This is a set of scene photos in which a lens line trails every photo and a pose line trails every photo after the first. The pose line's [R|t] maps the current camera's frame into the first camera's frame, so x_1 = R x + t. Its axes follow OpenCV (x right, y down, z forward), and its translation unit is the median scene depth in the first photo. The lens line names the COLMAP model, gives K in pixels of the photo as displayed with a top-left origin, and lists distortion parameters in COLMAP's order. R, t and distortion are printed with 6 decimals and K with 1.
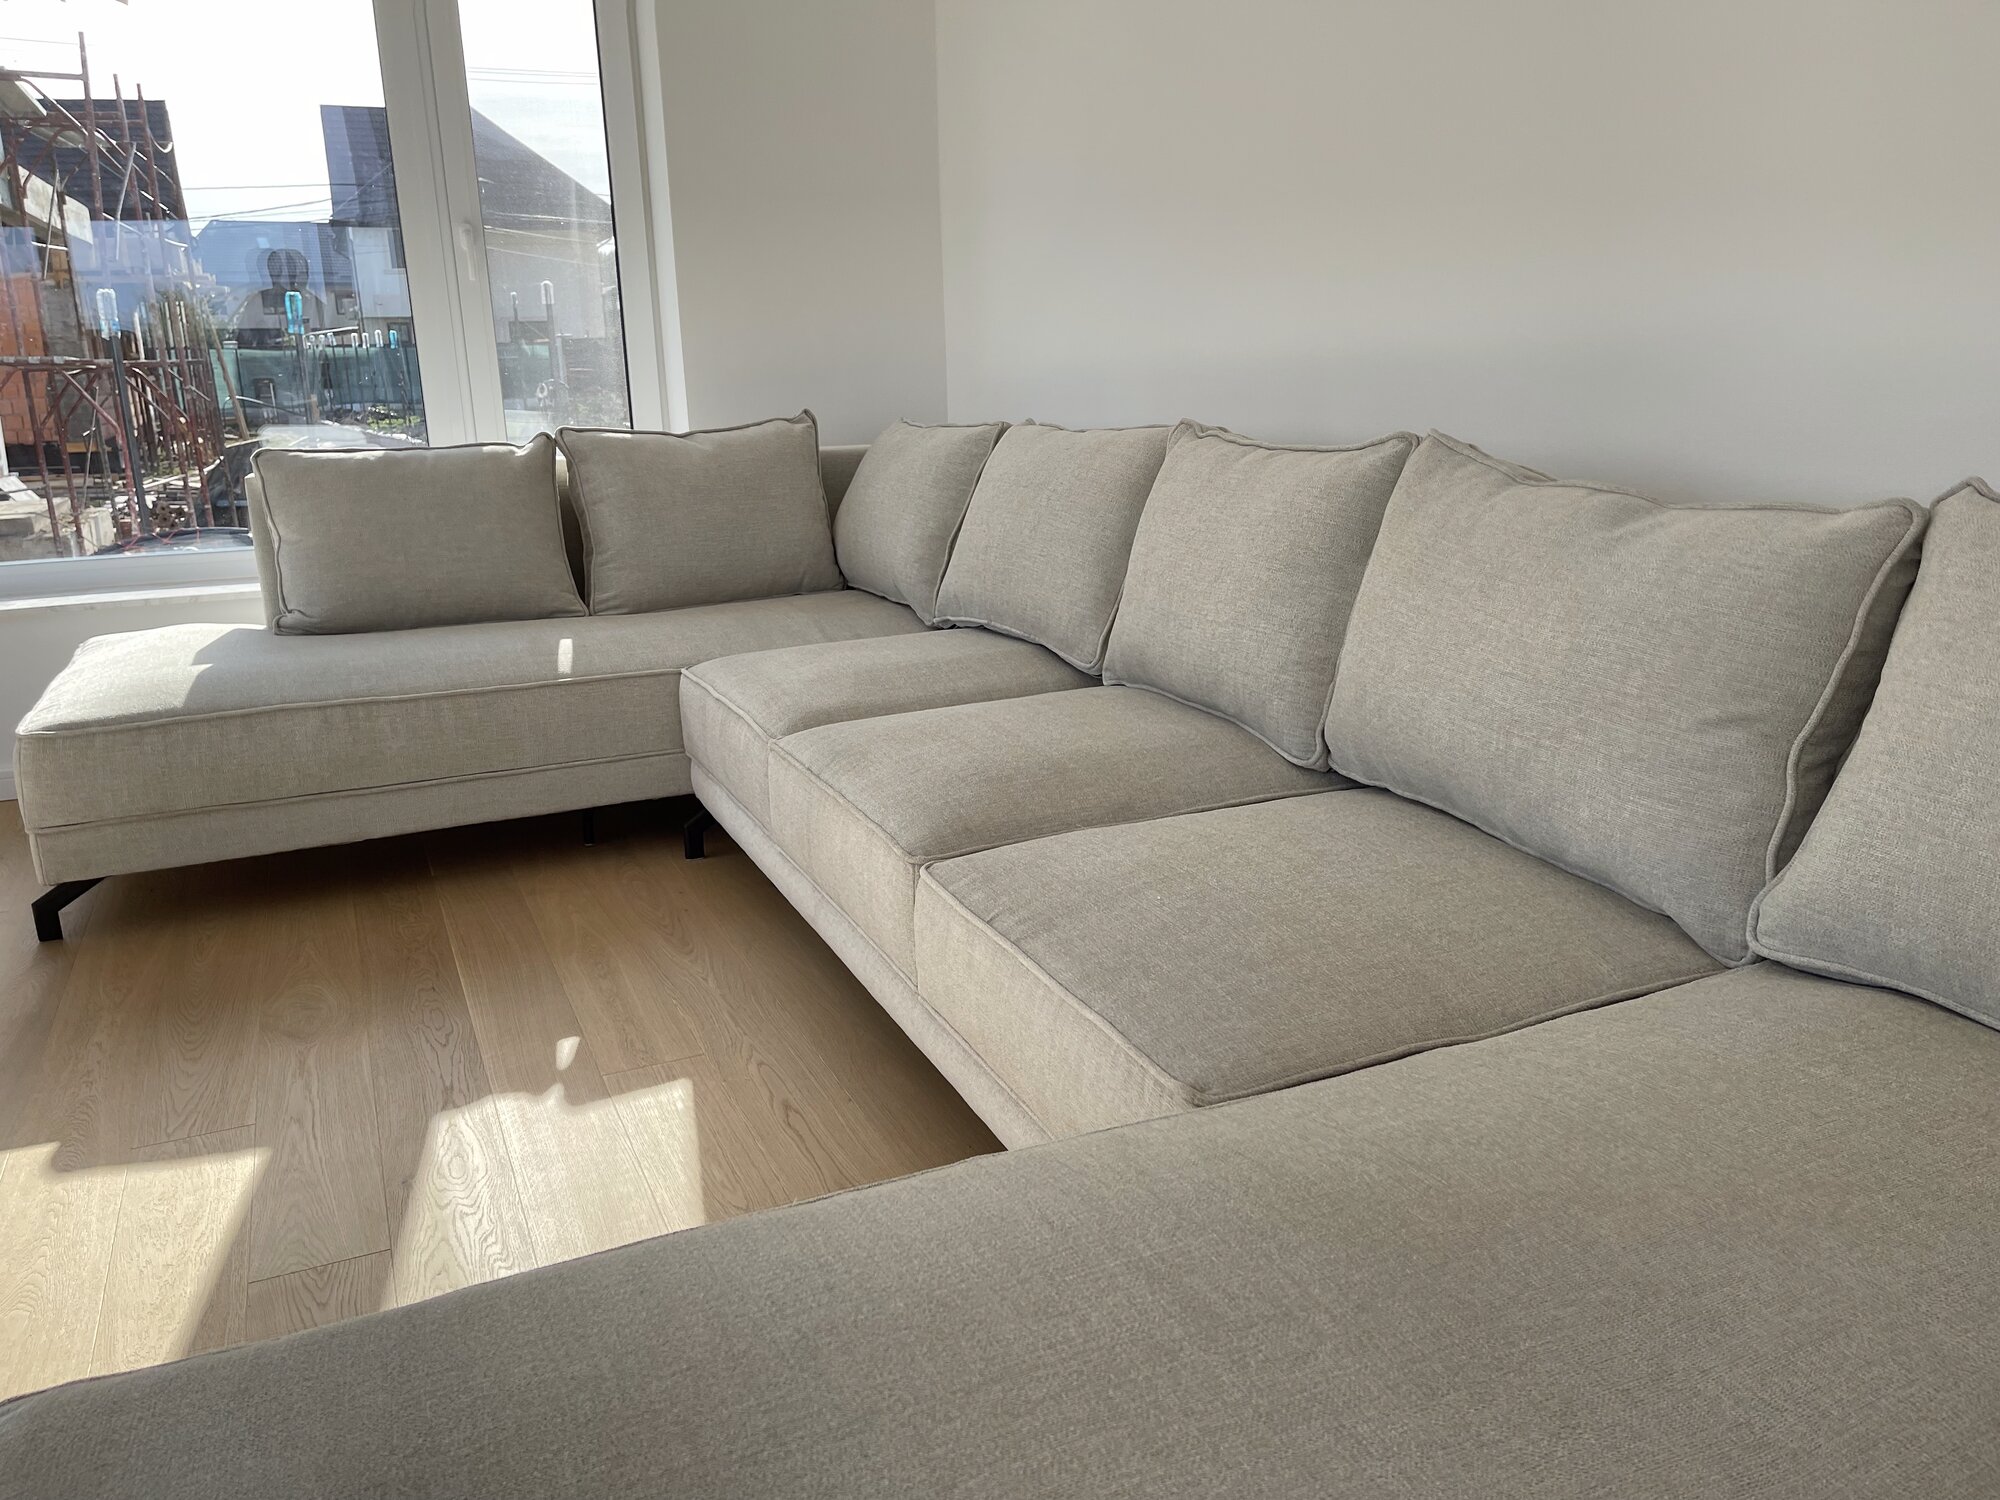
lens RADIAL K [[1481.7, 0, 1003.6], [0, 1481.7, 751.6], [0, 0, 1]] dist [0.078136, -0.098132]
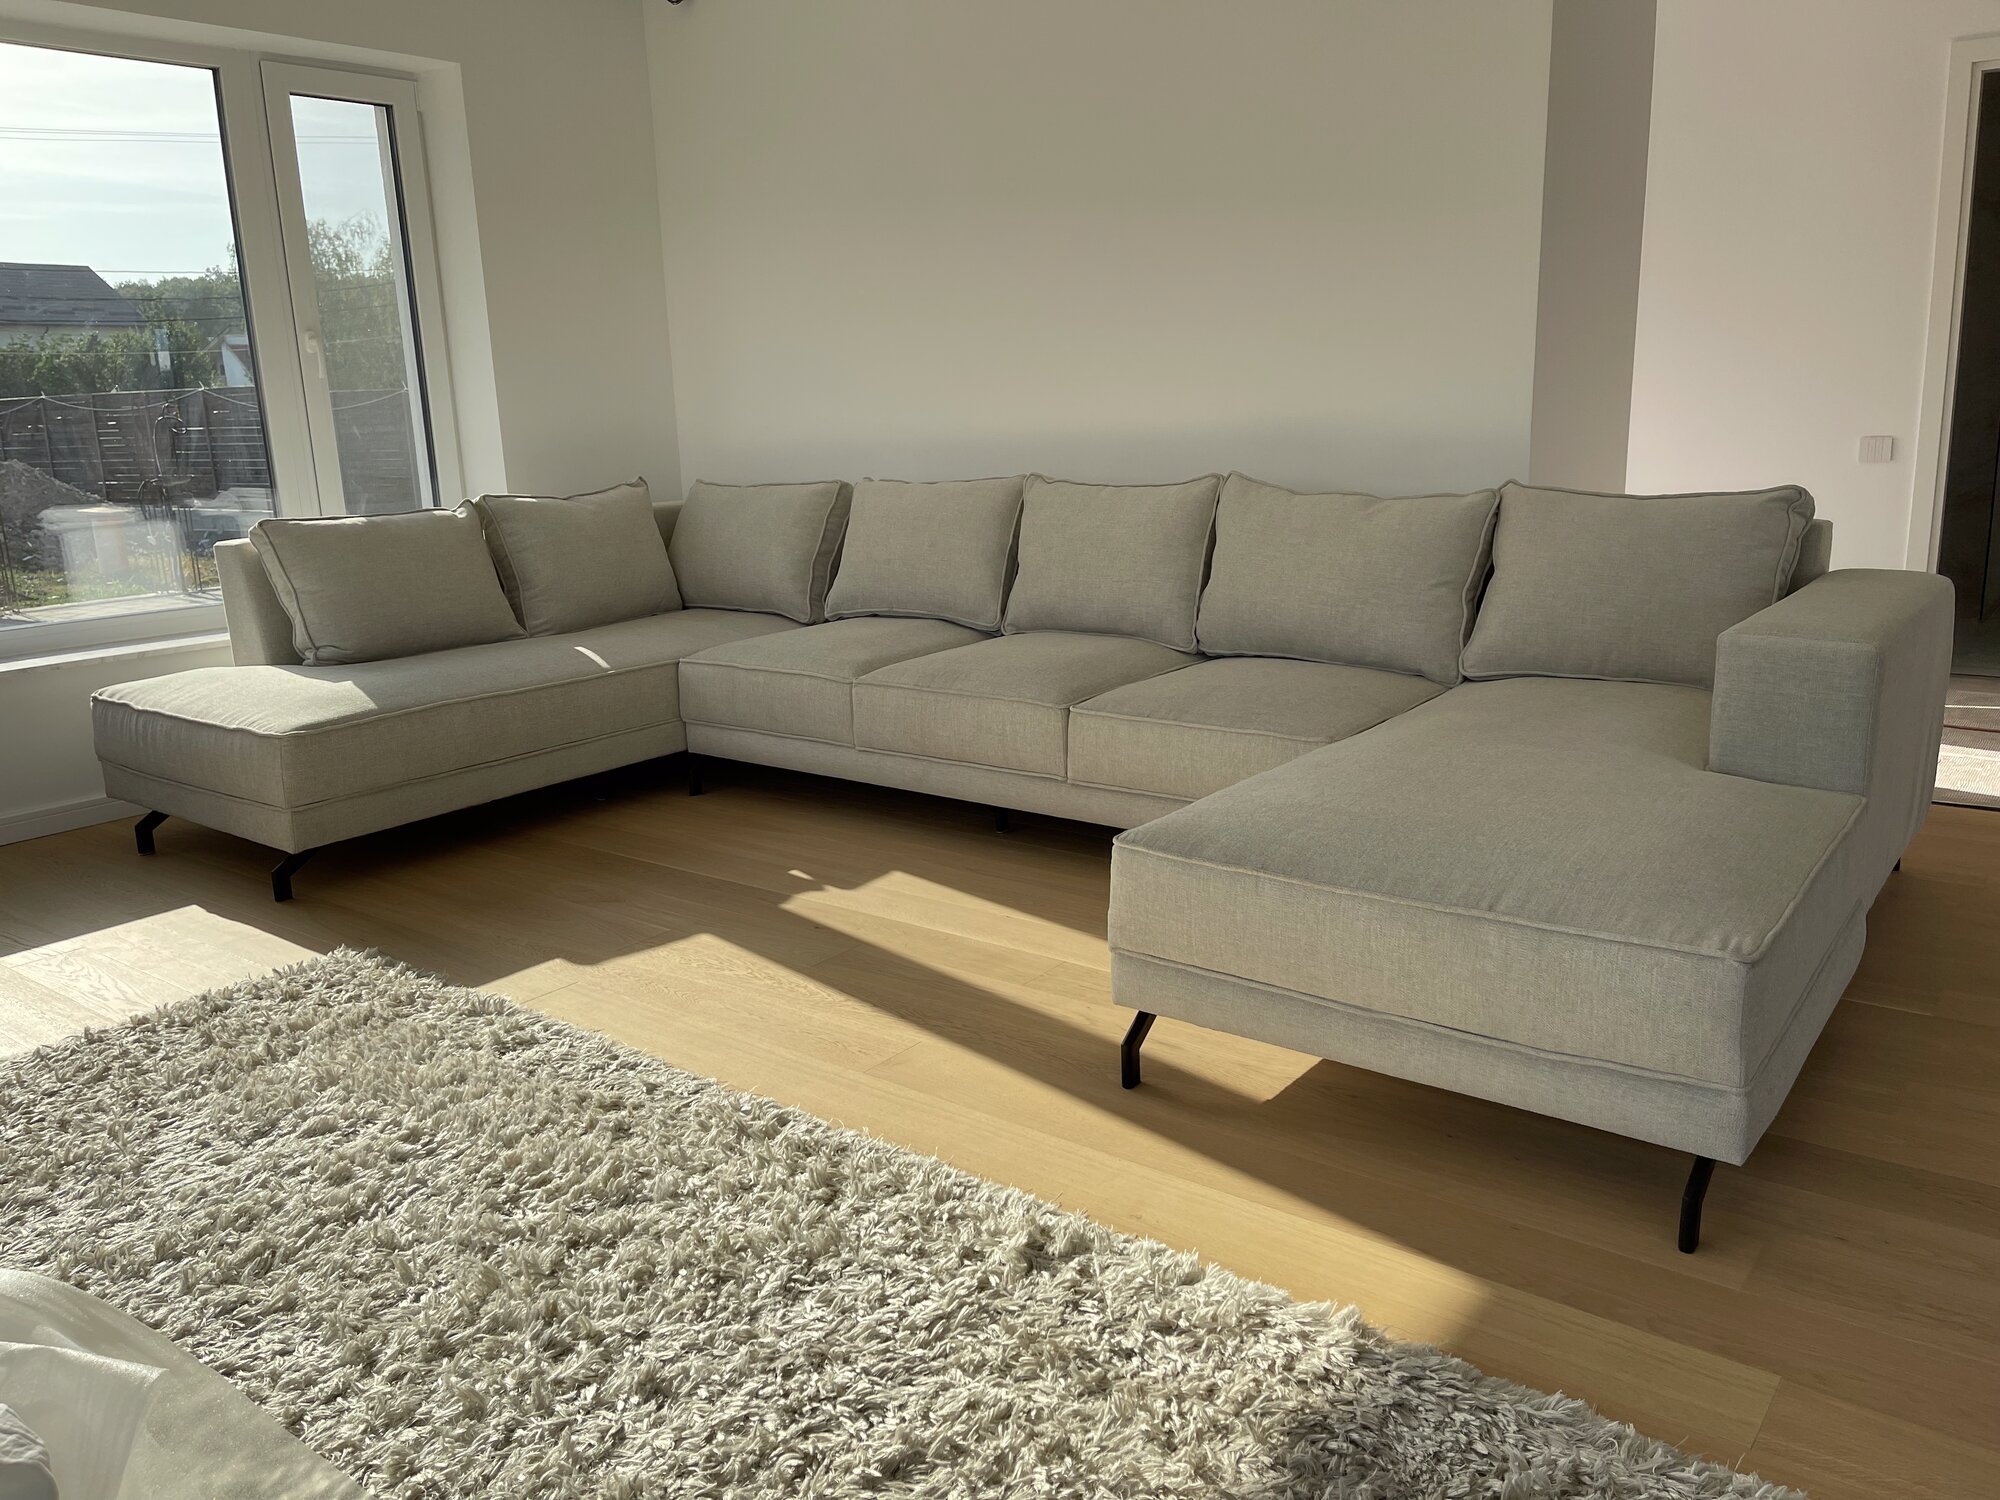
lens RADIAL K [[1481.5, 0, 986.6], [0, 1481.5, 747.9], [0, 0, 1]] dist [0.074117, -0.083865]
pose [[0.884011, -0.110294, 0.454268, -0.695506], [0.131223, 0.991244, -0.014692, 0.098042], [-0.448670, 0.072598, 0.890744, -0.425989]]
